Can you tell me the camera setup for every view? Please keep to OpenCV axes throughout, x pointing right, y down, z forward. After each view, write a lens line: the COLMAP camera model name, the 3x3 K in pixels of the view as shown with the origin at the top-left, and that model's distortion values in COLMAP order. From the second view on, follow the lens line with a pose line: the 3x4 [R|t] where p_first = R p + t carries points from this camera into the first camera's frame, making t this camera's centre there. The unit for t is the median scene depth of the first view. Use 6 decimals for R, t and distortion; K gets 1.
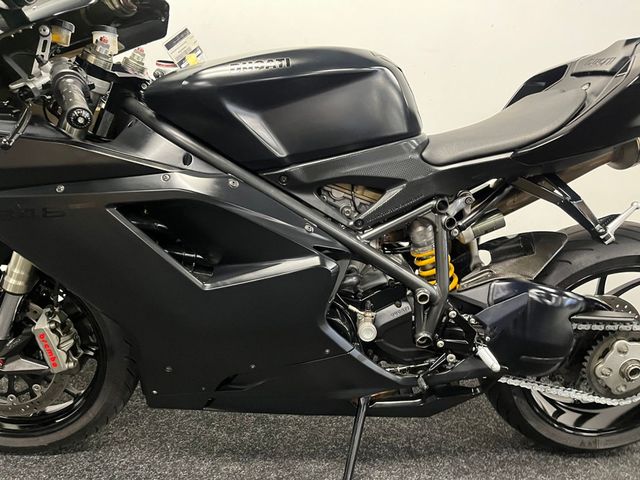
lens RADIAL K [[482.6, 0, 323.0], [0, 482.6, 241.2], [0, 0, 1]] dist [0.076591, -0.104211]
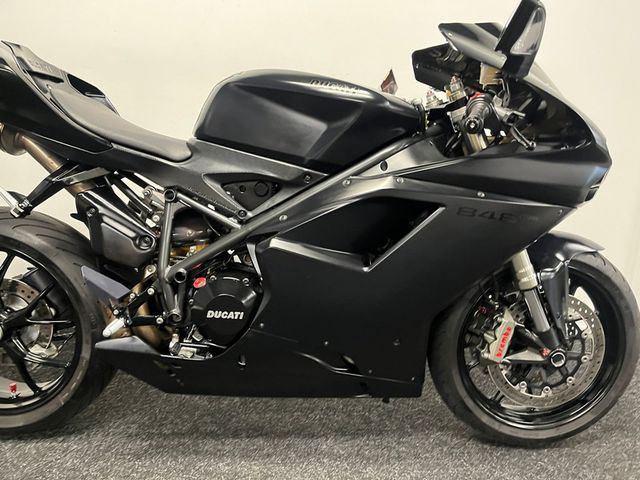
lens RADIAL K [[482.6, 0, 322.8], [0, 482.6, 243.9], [0, 0, 1]] dist [0.076591, -0.104211]
pose [[0.999902, 0.010385, -0.009338, 0.104249], [-0.010306, 0.999910, 0.008538, 0.008362], [0.009426, -0.008441, 0.999920, -0.188578]]
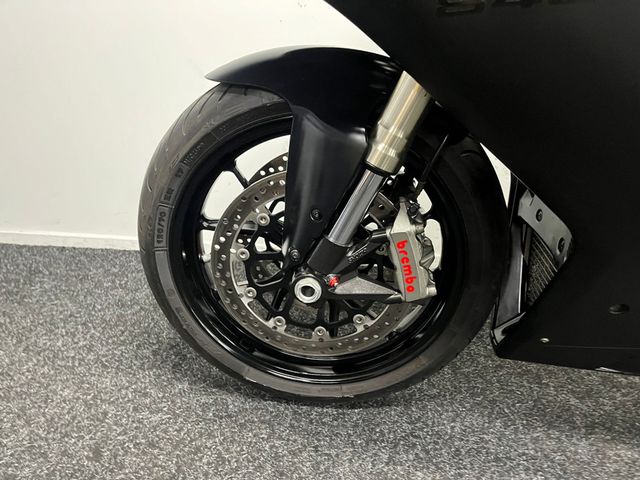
lens RADIAL K [[482.6, 0, 317.7], [0, 482.6, 243.4], [0, 0, 1]] dist [0.076591, -0.104211]
pose [[0.988039, 0.048555, -0.146364, -0.589715], [-0.027192, 0.989121, 0.144569, 0.104575], [0.151791, -0.138860, 0.978610, 0.365070]]
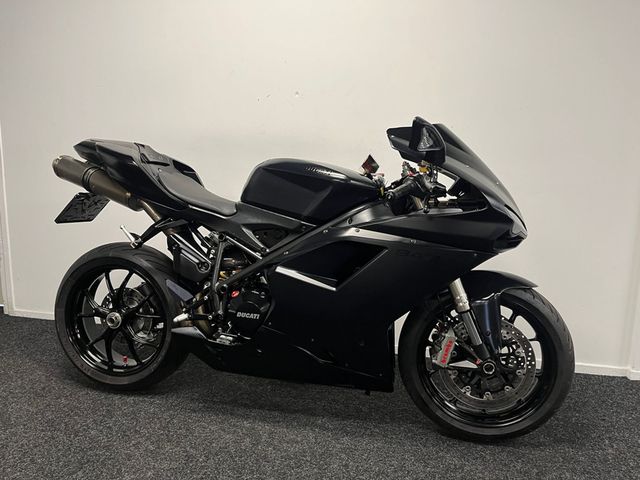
lens RADIAL K [[482.6, 0, 317.2], [0, 482.6, 241.9], [0, 0, 1]] dist [0.076591, -0.104211]
pose [[0.967099, 0.034047, -0.252112, 0.511391], [-0.056425, 0.995028, -0.082070, 0.050125], [0.248064, 0.093595, 0.964212, -0.666410]]
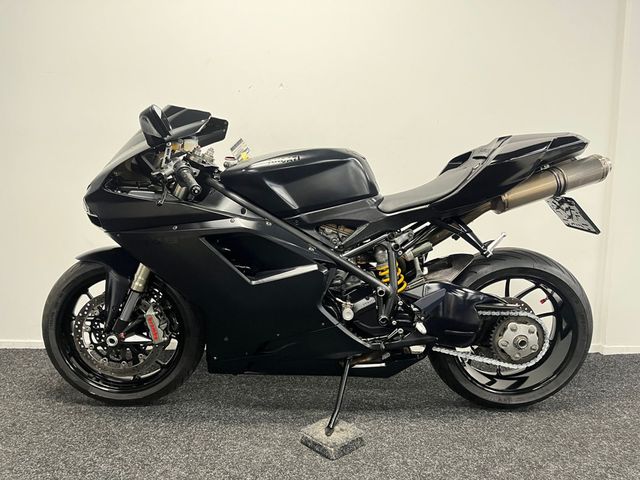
lens RADIAL K [[482.6, 0, 316.1], [0, 482.6, 241.3], [0, 0, 1]] dist [0.076591, -0.104211]
pose [[0.999252, -0.012438, -0.036623, 0.045977], [0.007846, 0.992381, -0.122955, 0.138934], [0.037873, 0.122576, 0.991736, -0.630374]]
